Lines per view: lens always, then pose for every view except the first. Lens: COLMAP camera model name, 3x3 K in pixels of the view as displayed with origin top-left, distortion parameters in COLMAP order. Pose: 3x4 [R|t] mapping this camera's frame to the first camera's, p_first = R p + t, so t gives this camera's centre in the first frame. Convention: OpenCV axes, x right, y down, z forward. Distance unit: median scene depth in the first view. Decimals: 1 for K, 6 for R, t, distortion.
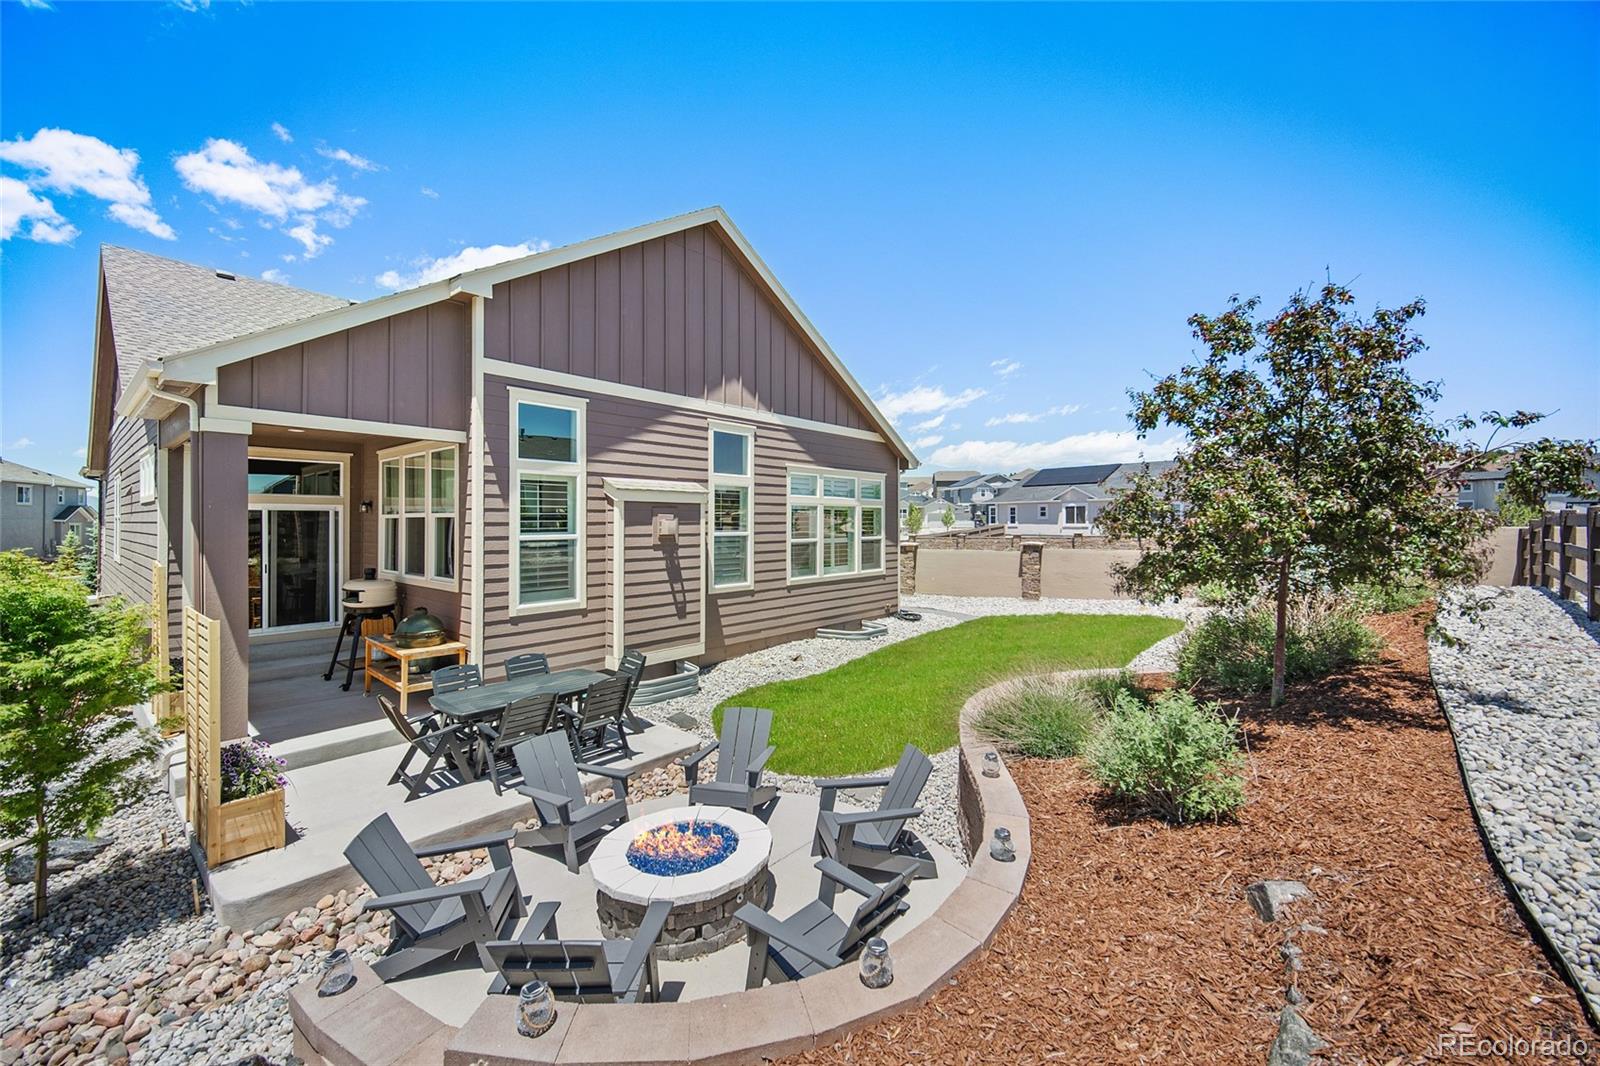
lens RADIAL K [[641.8, 0, 811.5], [0, 641.8, 520.1], [0, 0, 1]] dist [-0.001498, -0.000066]
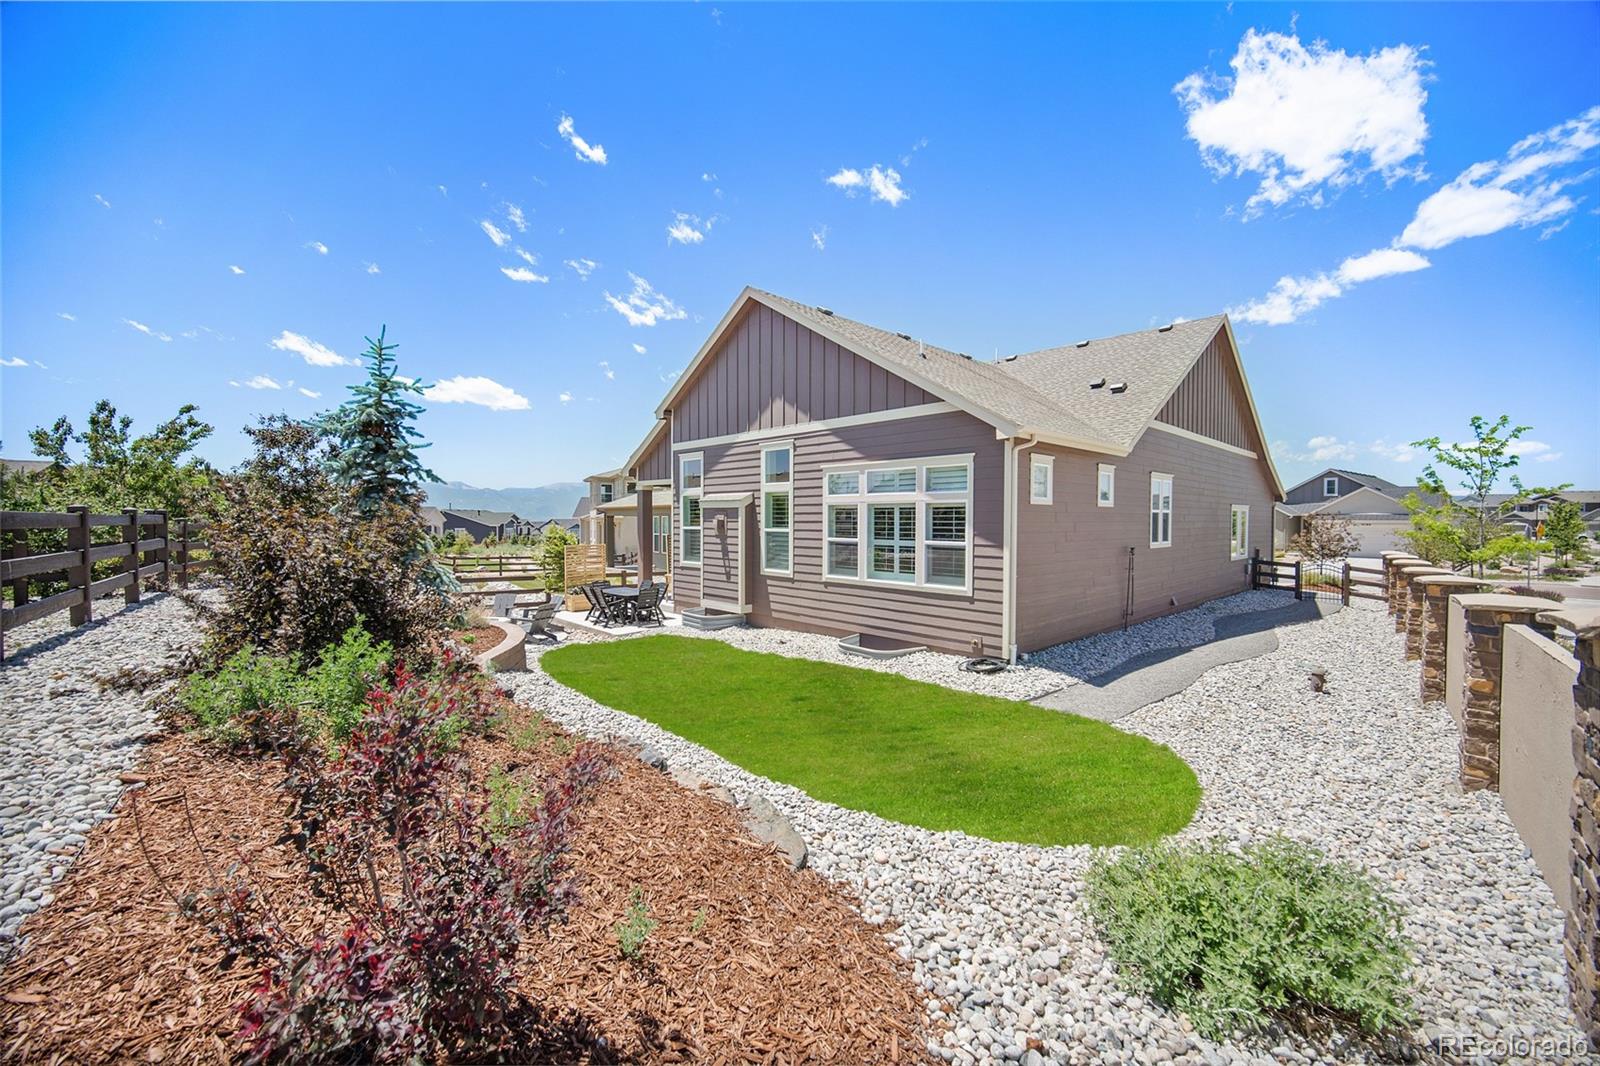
lens RADIAL K [[641.8, 0, 811.5], [0, 641.8, 520.1], [0, 0, 1]] dist [-0.001498, -0.000066]
pose [[-0.129291, 0.003290, -0.991601, 1.013265], [0.001124, 0.999994, 0.003171, -0.001800], [0.991606, -0.000705, -0.129294, 1.119223]]
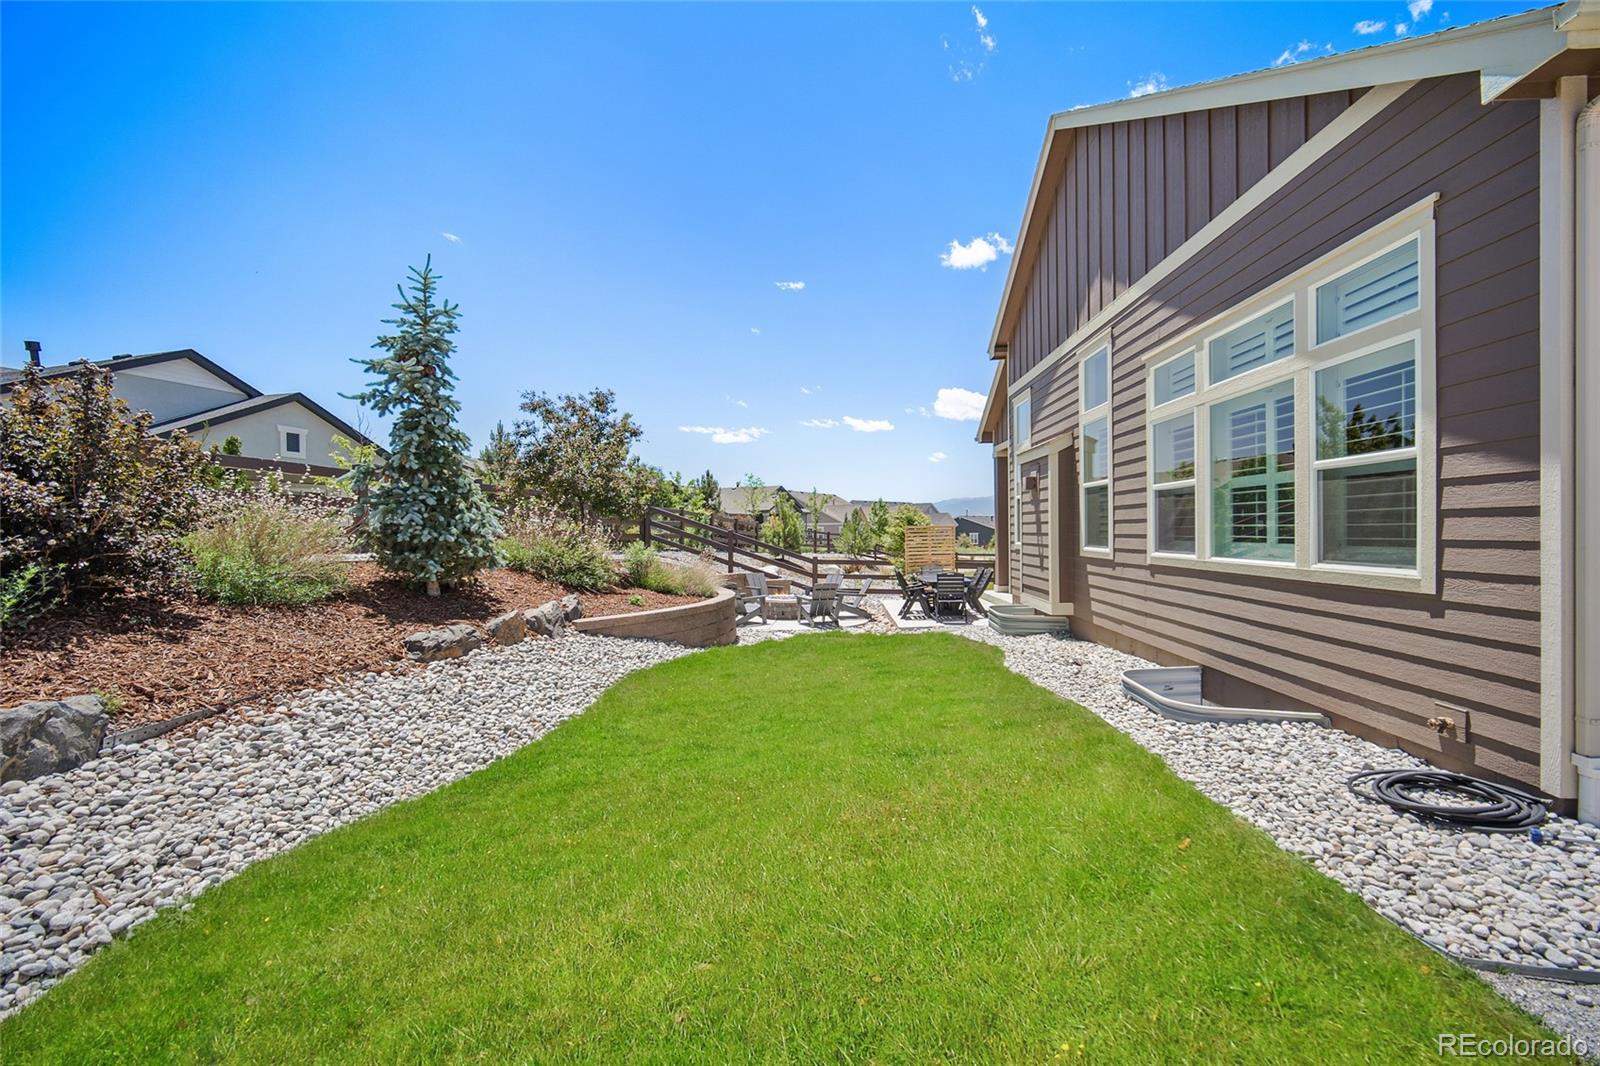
lens RADIAL K [[641.8, 0, 811.5], [0, 641.8, 520.1], [0, 0, 1]] dist [-0.001498, -0.000066]
pose [[-0.801716, -0.012486, -0.597575, 0.562925], [-0.002293, 0.999839, -0.017815, 0.072937], [0.597701, -0.012912, -0.801615, 1.288991]]
